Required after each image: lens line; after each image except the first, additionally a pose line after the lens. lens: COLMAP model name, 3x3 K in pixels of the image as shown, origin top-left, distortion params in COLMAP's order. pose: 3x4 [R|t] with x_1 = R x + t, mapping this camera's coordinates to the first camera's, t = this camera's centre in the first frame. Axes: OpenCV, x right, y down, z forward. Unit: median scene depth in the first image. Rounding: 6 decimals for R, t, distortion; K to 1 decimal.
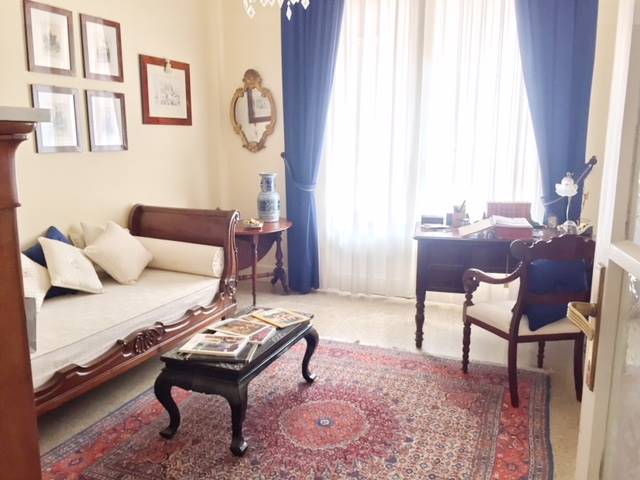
lens RADIAL K [[547.9, 0, 337.1], [0, 547.9, 238.3], [0, 0, 1]] dist [0.069332, -0.047272]
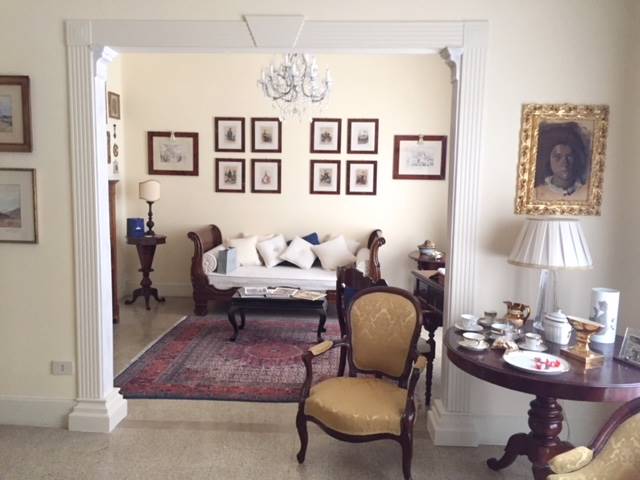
lens RADIAL K [[547.9, 0, 314.7], [0, 547.9, 241.0], [0, 0, 1]] dist [0.069332, -0.047272]
pose [[0.326656, 0.111095, -0.938591, 1.131176], [-0.191932, 0.980173, 0.049219, -0.079145], [0.925450, 0.164068, 0.341503, 0.339229]]
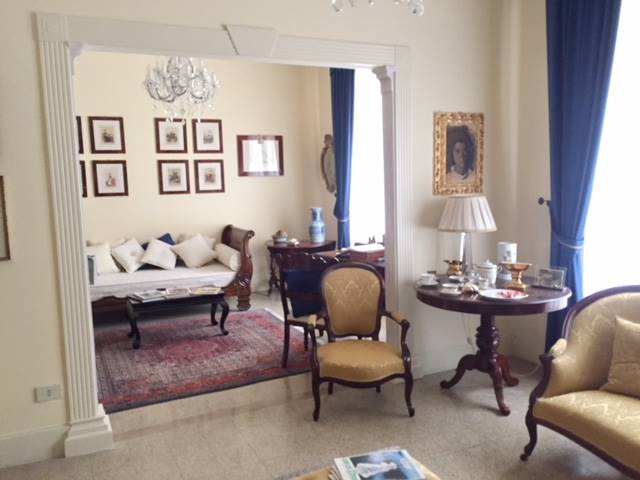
lens RADIAL K [[547.9, 0, 319.5], [0, 547.9, 240.7], [0, 0, 1]] dist [0.069332, -0.047272]
pose [[0.739447, 0.056660, -0.670826, 1.019265], [-0.096690, 0.995059, -0.022536, -0.004631], [0.666235, 0.081526, 0.741272, -0.031055]]
